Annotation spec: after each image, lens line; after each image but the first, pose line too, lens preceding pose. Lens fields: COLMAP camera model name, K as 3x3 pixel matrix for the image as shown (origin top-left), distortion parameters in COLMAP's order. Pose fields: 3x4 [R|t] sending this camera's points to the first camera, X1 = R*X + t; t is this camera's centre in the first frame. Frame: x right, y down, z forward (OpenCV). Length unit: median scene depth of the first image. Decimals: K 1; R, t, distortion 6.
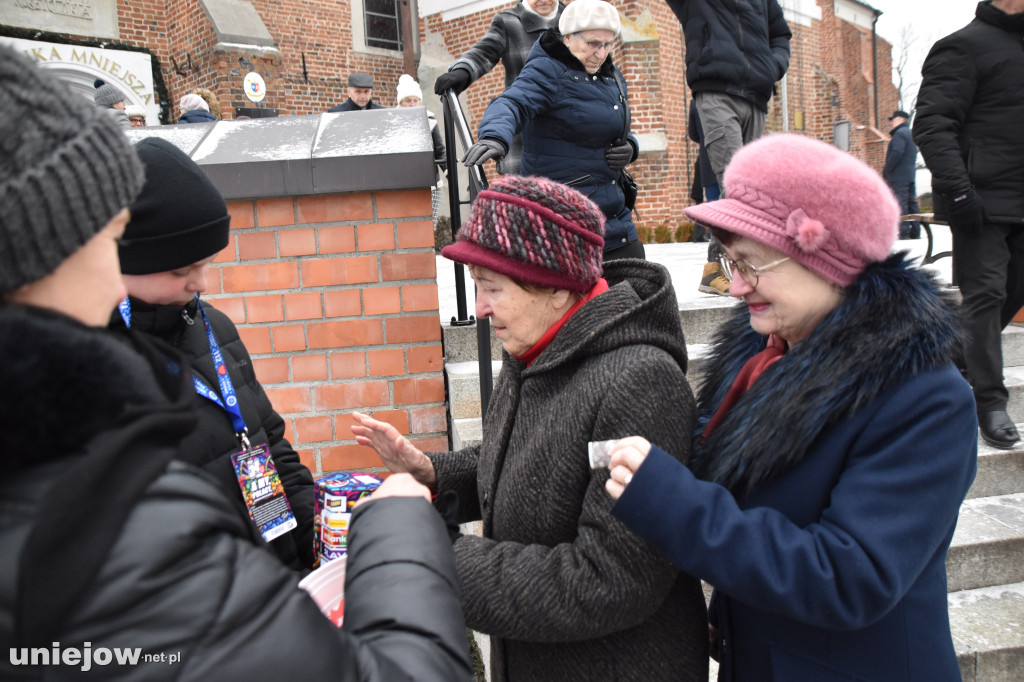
lens RADIAL K [[826.5, 0, 512.0], [0, 826.5, 341.0], [0, 0, 1]] dist [-0.158237, 0.119943]
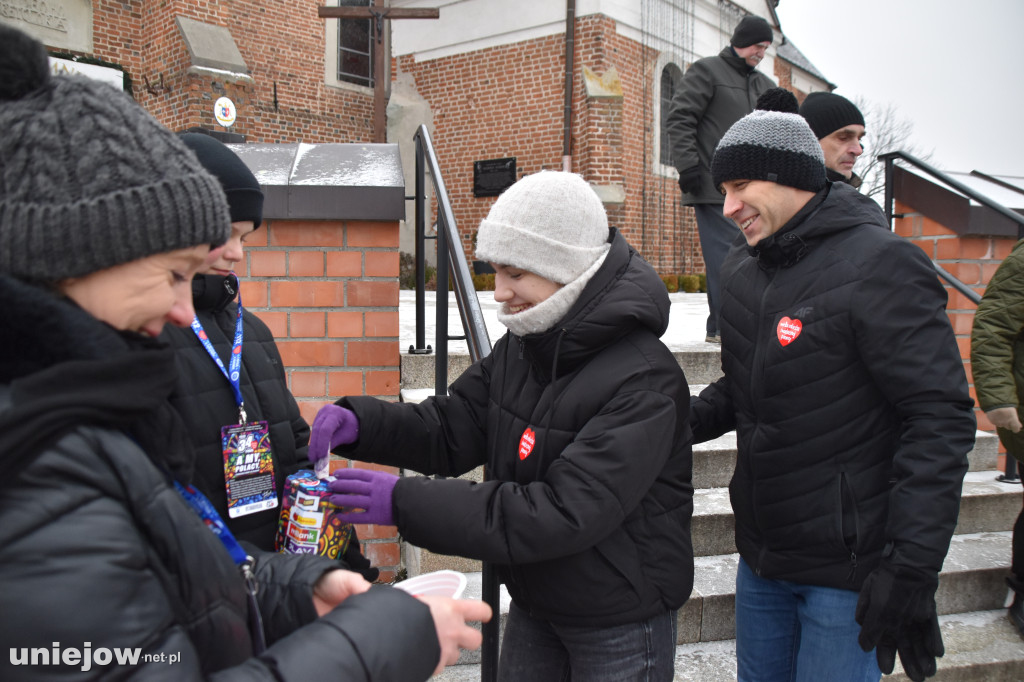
lens RADIAL K [[823.8, 0, 512.0], [0, 823.8, 341.0], [0, 0, 1]] dist [-0.157118, 0.120954]
pose [[0.996265, 0.062745, 0.059320, -0.001773], [-0.059631, 0.996819, -0.052874, 0.003525], [-0.062449, 0.049139, 0.996838, -0.012953]]
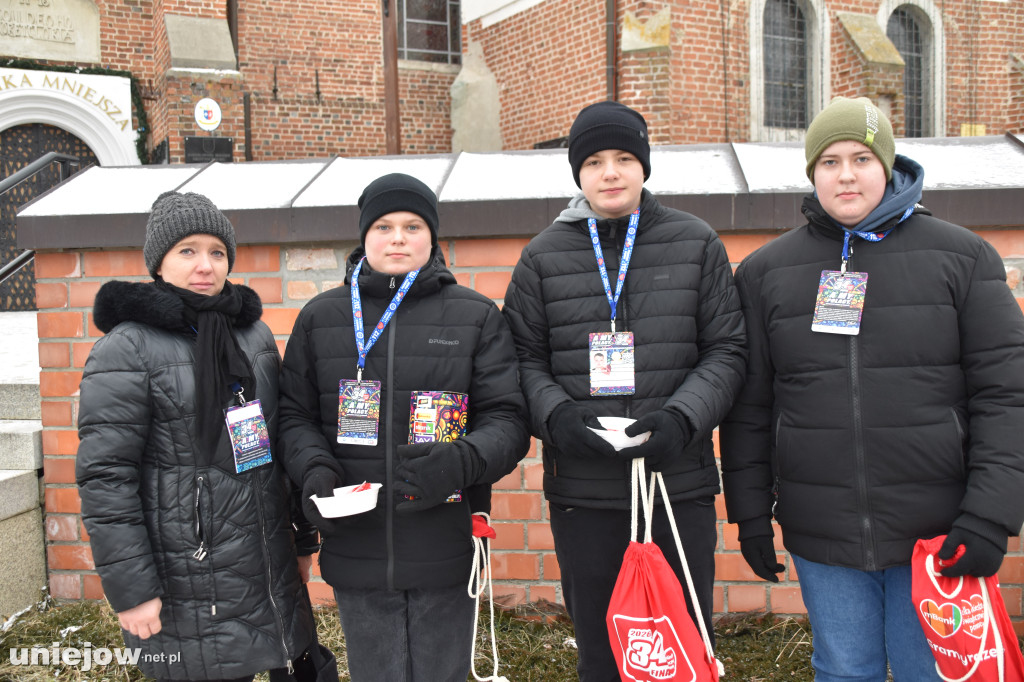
lens RADIAL K [[1047.0, 0, 512.0], [0, 1047.0, 341.0], [0, 0, 1]] dist [-0.091523, 0.187764]
pose [[0.935472, 0.060645, -0.348158, 0.411119], [-0.080544, 0.995825, -0.042954, -0.028467], [0.344099, 0.068225, 0.936451, 0.011845]]
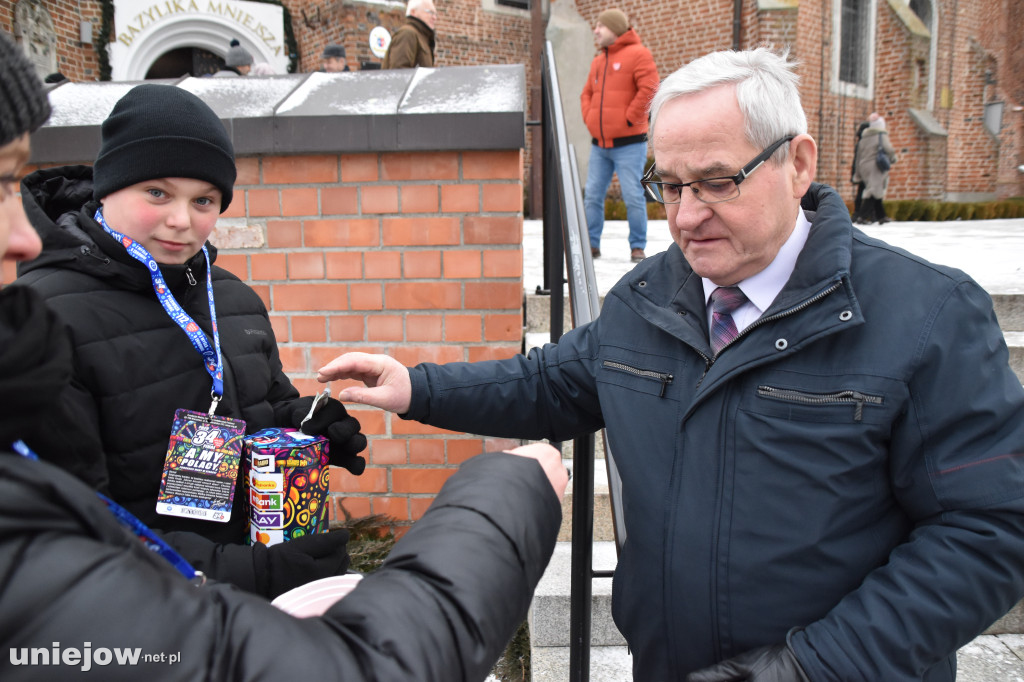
lens RADIAL K [[826.5, 0, 512.0], [0, 826.5, 341.0], [0, 0, 1]] dist [-0.158237, 0.119943]
pose [[0.987290, 0.075198, -0.140012, 0.010536], [-0.069268, 0.996502, 0.046757, -0.002168], [0.143038, -0.036464, 0.989045, 0.011230]]
